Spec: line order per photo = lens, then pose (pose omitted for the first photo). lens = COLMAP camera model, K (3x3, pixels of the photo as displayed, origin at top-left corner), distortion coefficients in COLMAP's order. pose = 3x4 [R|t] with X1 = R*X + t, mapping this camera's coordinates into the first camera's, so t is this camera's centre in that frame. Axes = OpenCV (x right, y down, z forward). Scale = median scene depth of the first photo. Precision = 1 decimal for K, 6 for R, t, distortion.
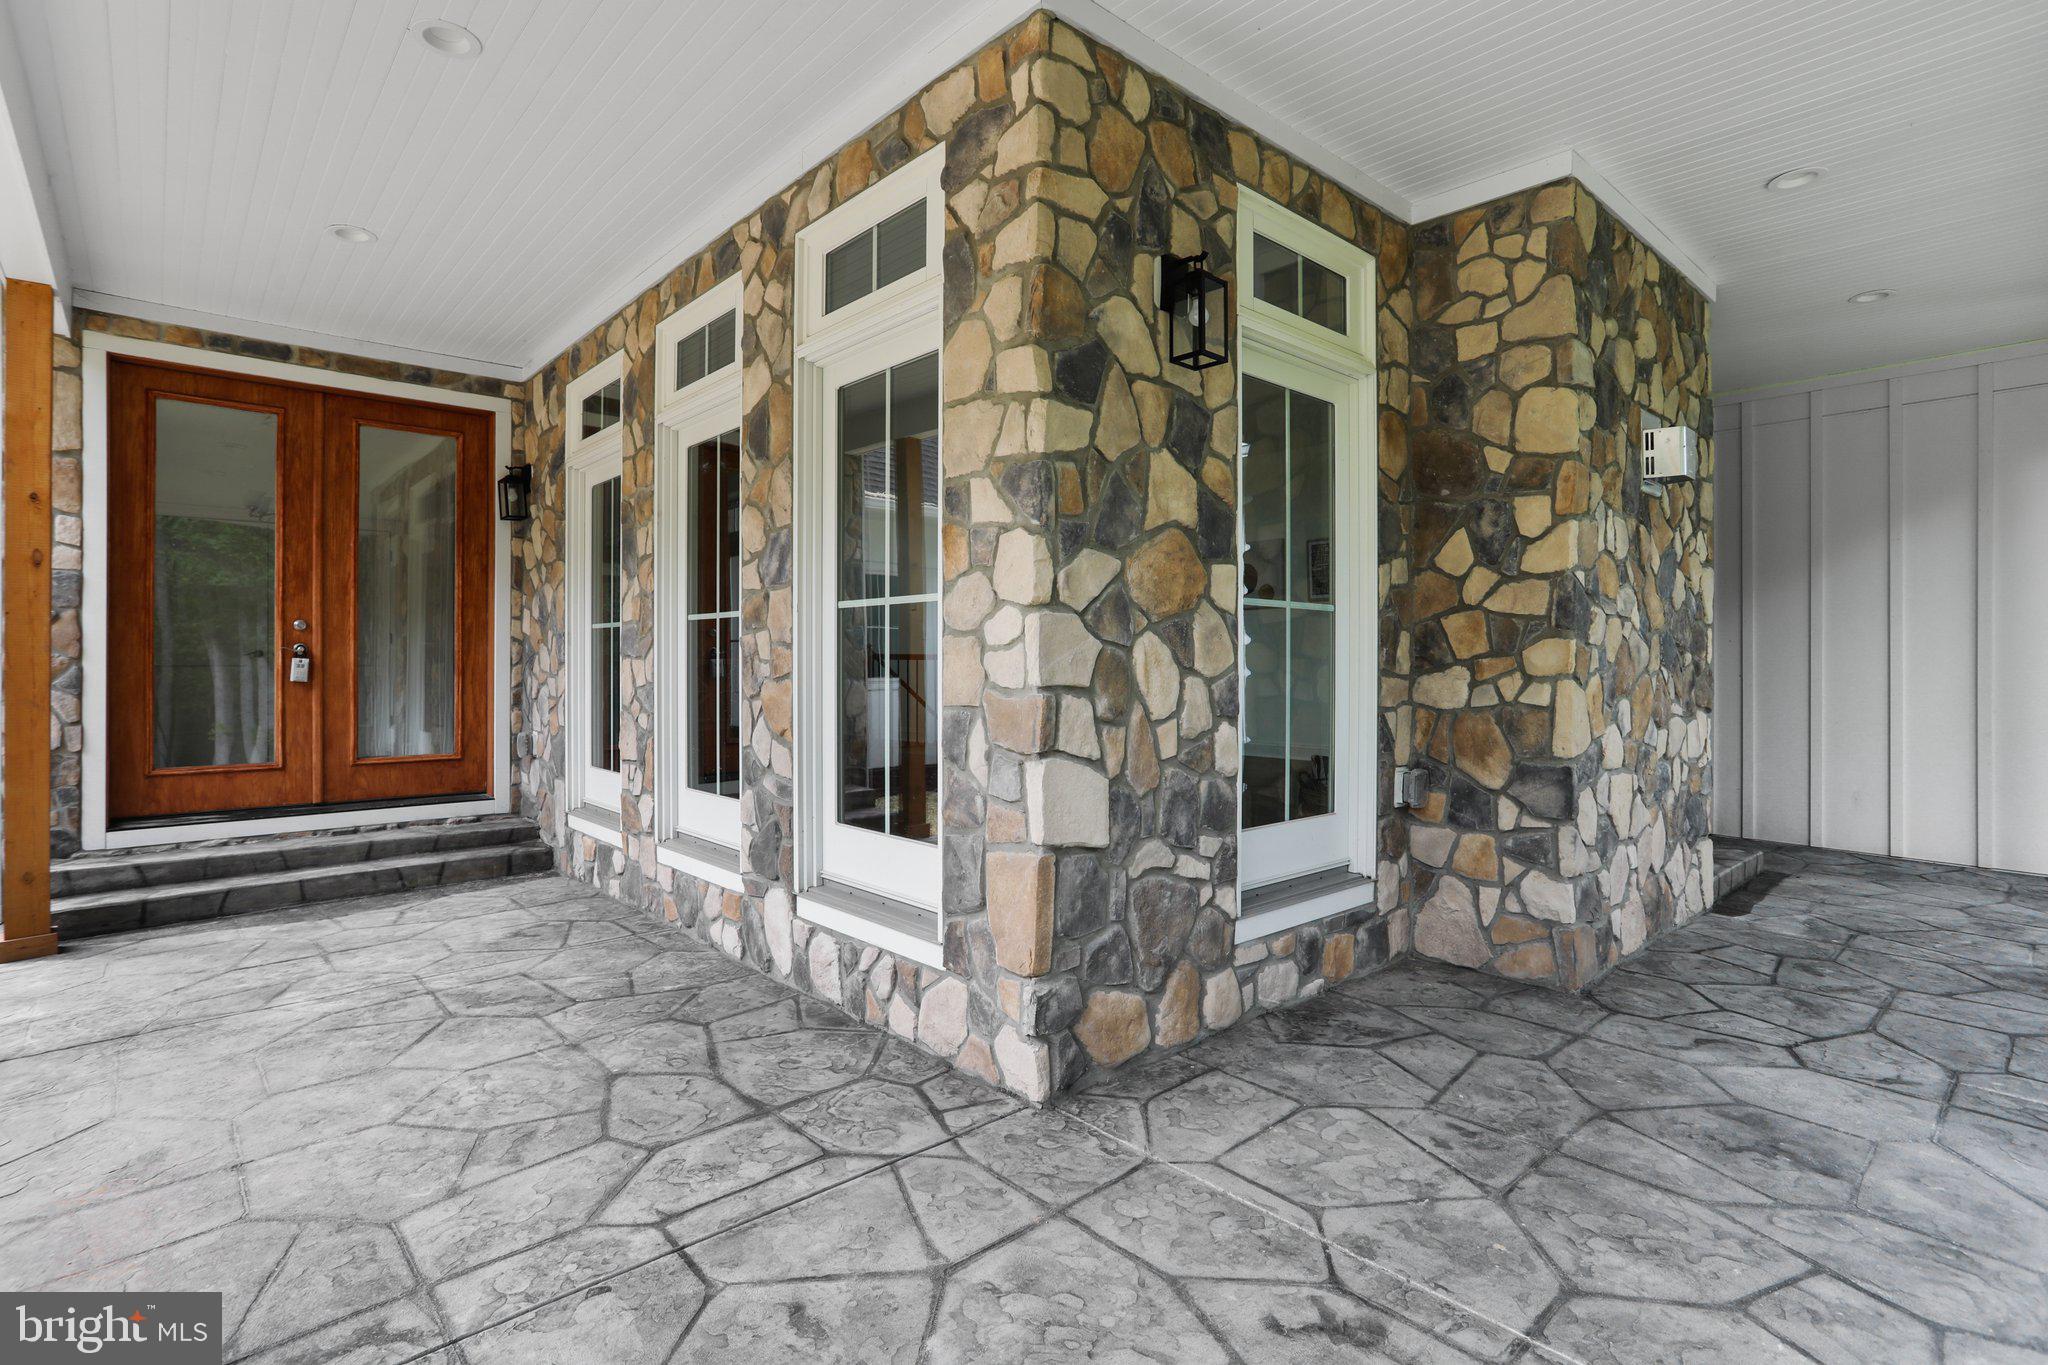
lens RADIAL K [[979.6, 0, 1022.8], [0, 979.6, 644.8], [0, 0, 1]] dist [-0.082636, 0.037148]
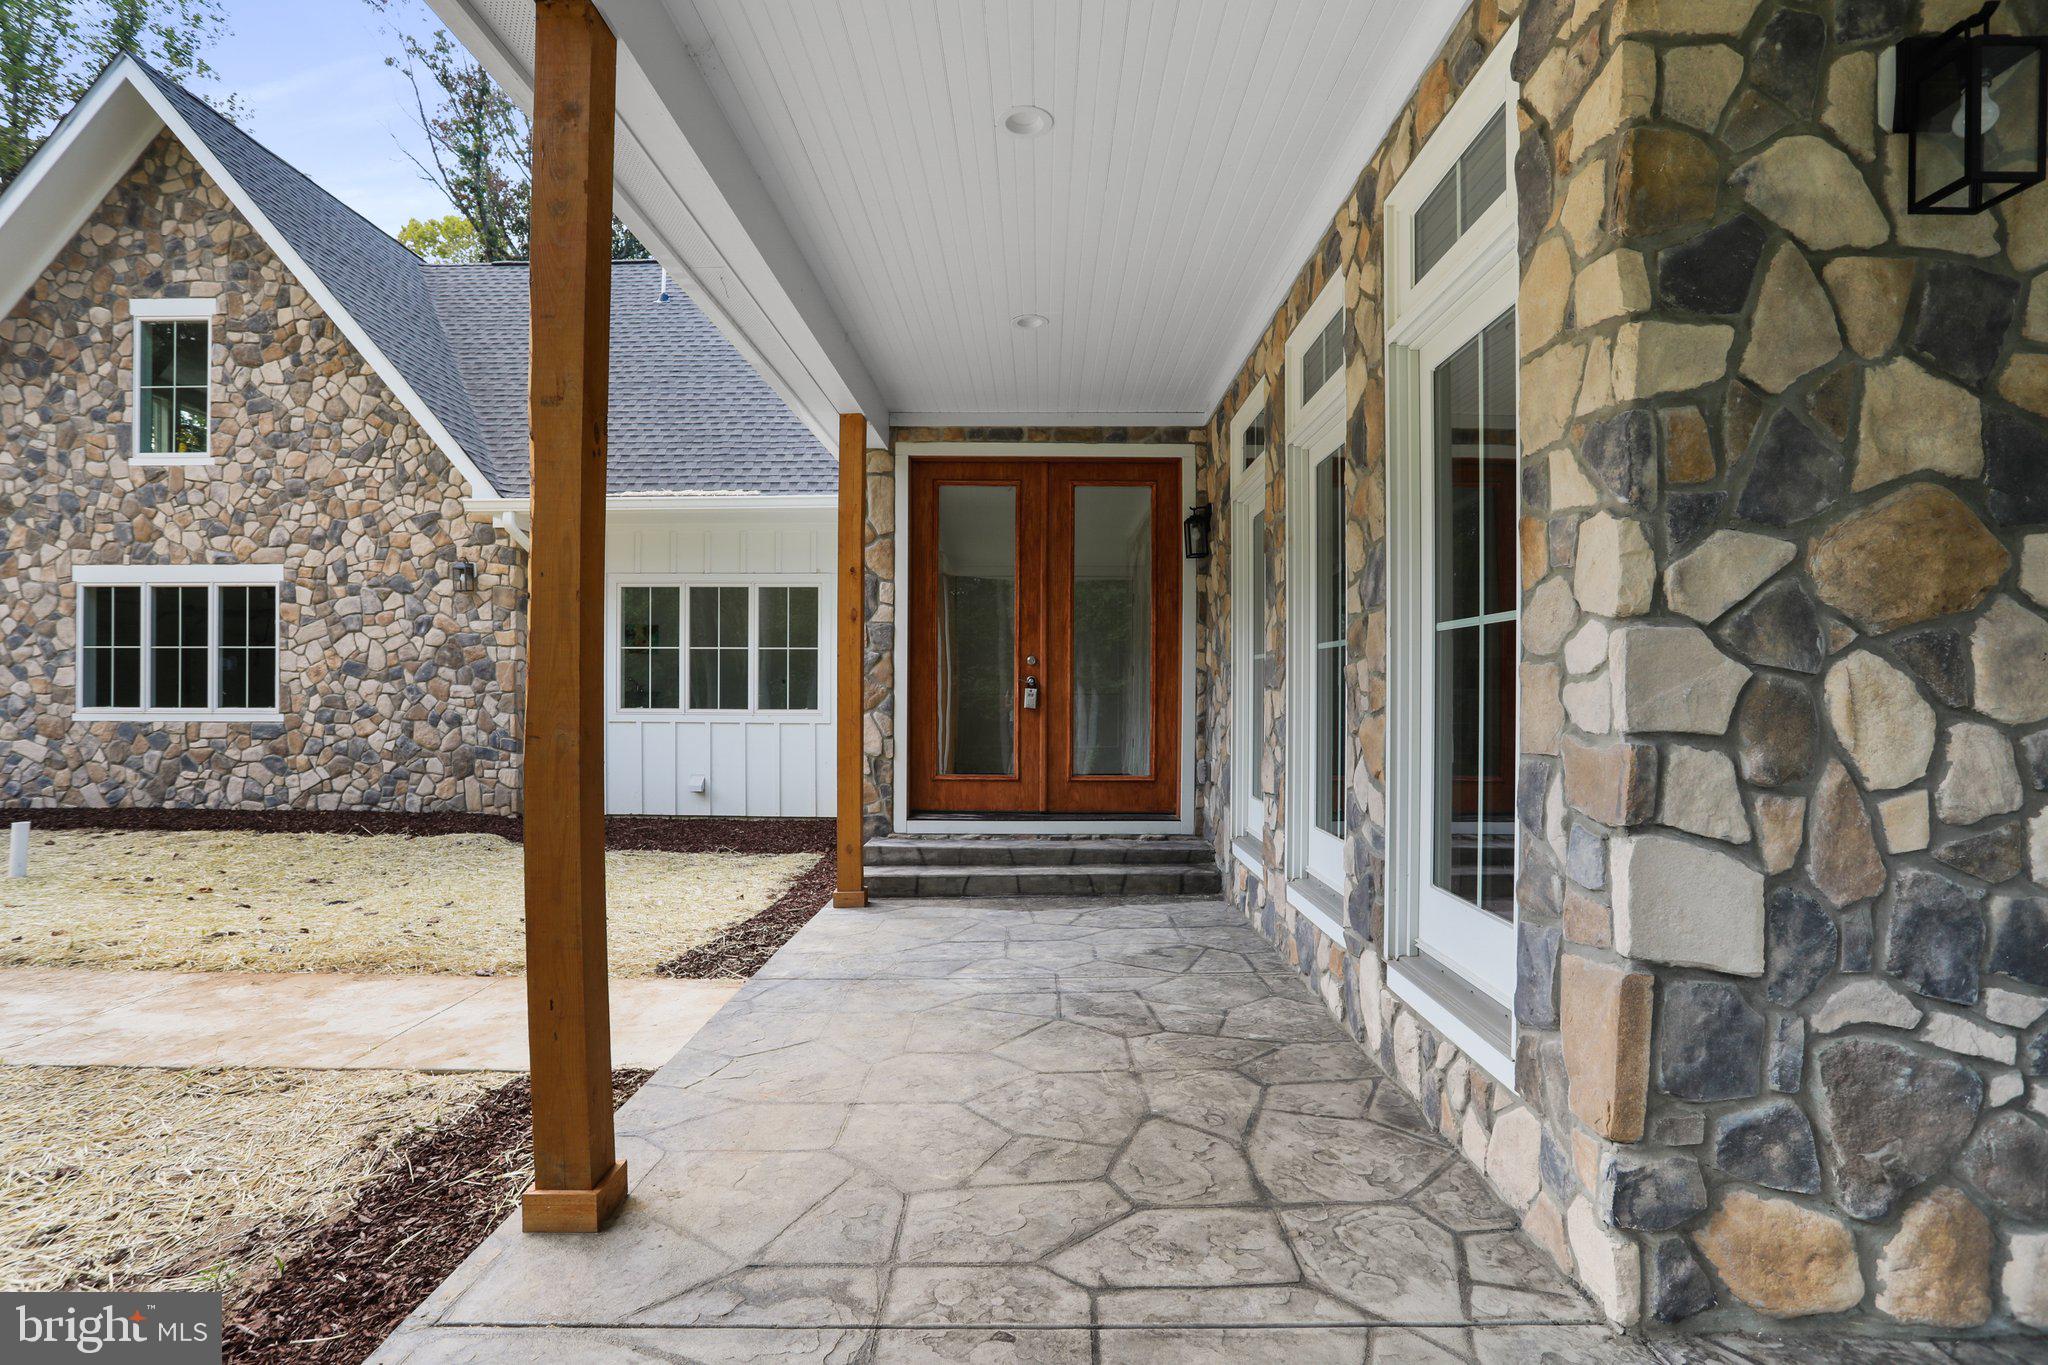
lens RADIAL K [[986.5, 0, 1024.0], [0, 986.5, 682.5], [0, 0, 1]] dist [-0.055877, 0.024969]
pose [[0.735170, -0.001868, -0.677880, 0.145101], [0.007477, 0.999958, 0.005354, -0.000225], [0.677841, -0.009004, 0.735153, 0.164369]]
